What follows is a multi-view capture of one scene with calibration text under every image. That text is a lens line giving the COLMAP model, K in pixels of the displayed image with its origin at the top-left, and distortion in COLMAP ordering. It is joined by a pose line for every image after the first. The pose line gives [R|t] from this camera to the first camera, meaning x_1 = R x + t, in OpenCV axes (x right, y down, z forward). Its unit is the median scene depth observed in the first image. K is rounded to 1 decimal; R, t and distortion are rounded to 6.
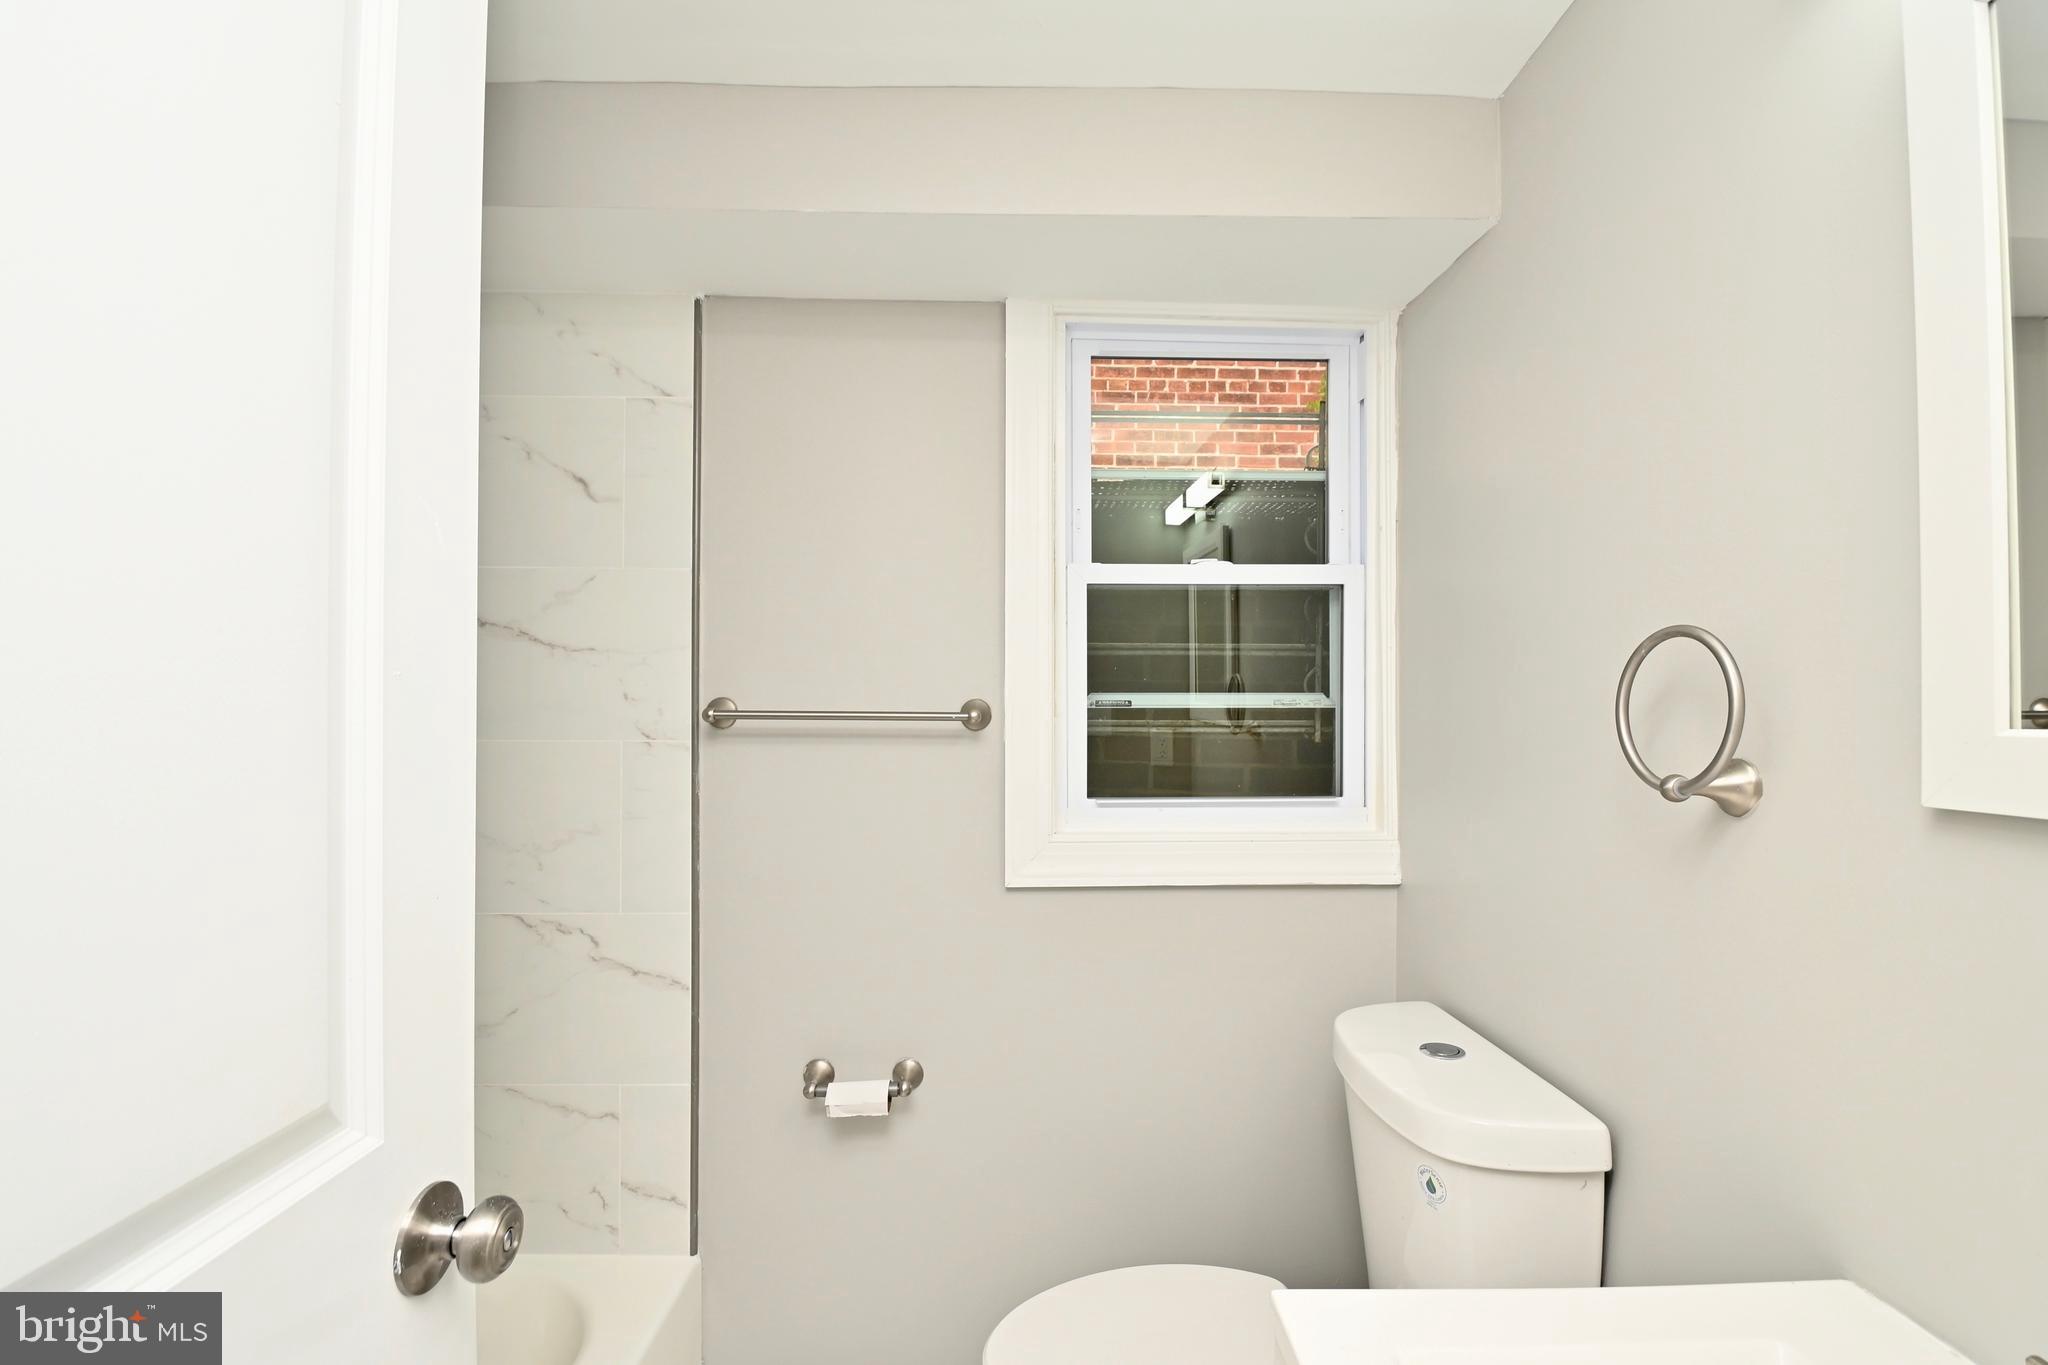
lens RADIAL K [[896.0, 0, 1041.5], [0, 896.0, 712.8], [0, 0, 1]] dist [0.016688, -0.024907]
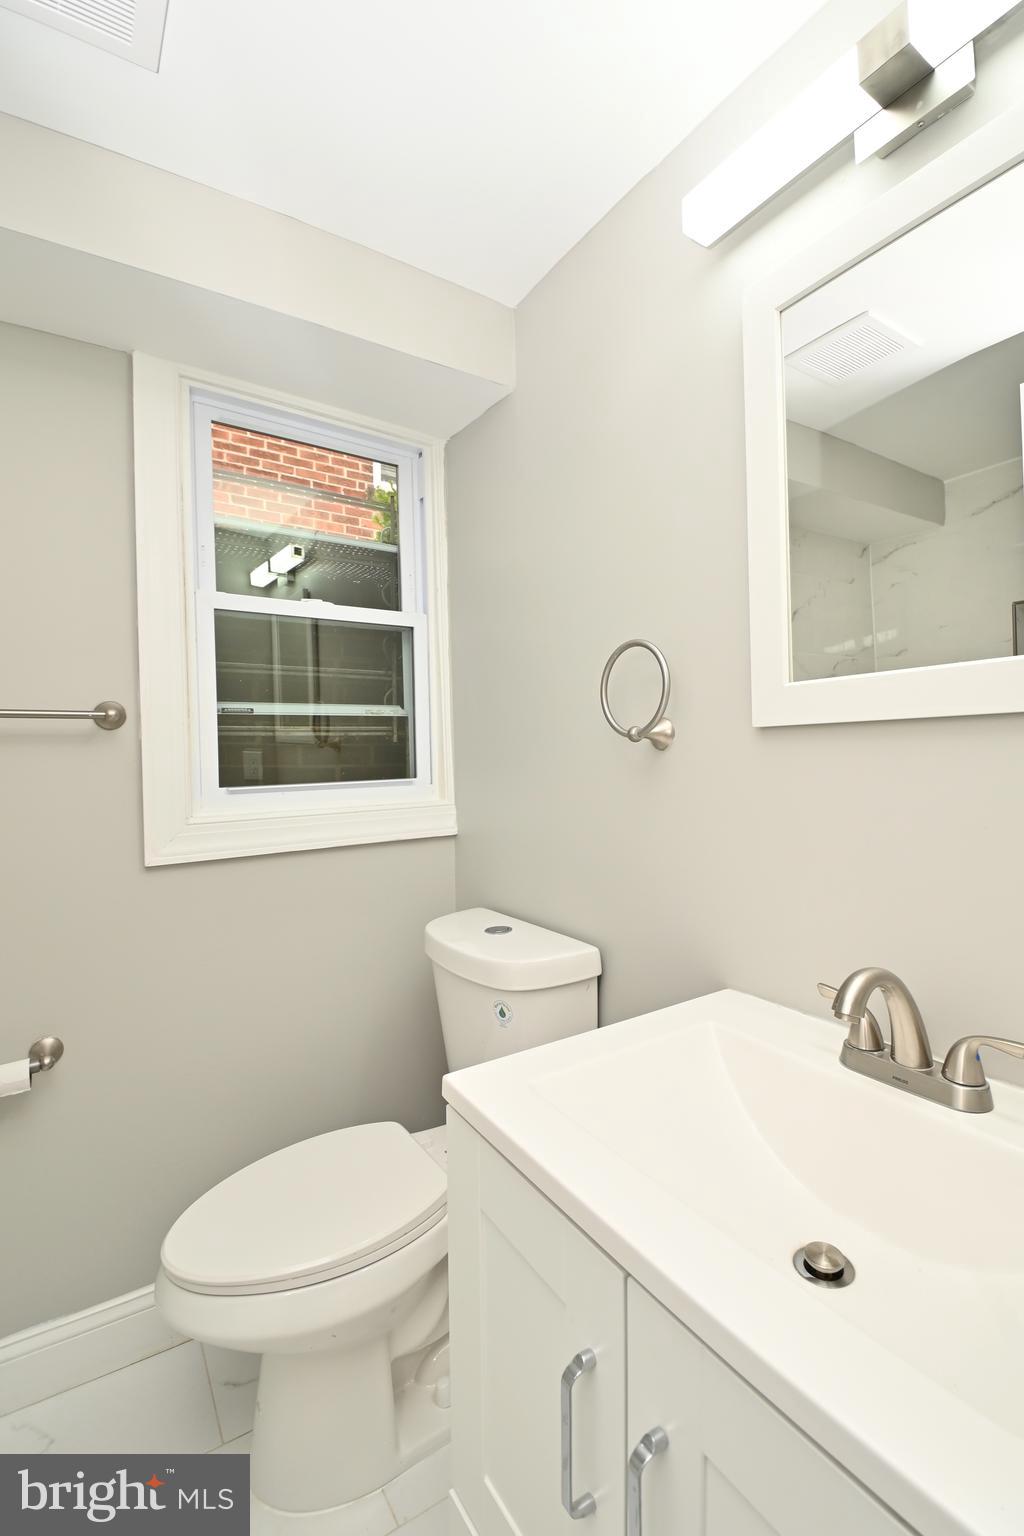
lens RADIAL K [[672.0, 0, 533.0], [0, 672.0, 759.7], [0, 0, 1]] dist [0.016688, -0.024907]
pose [[0.839758, -0.025279, 0.542372, -0.085762], [0.024893, 0.999658, 0.008050, 0.062407], [-0.542390, 0.006741, 0.840100, 0.010908]]
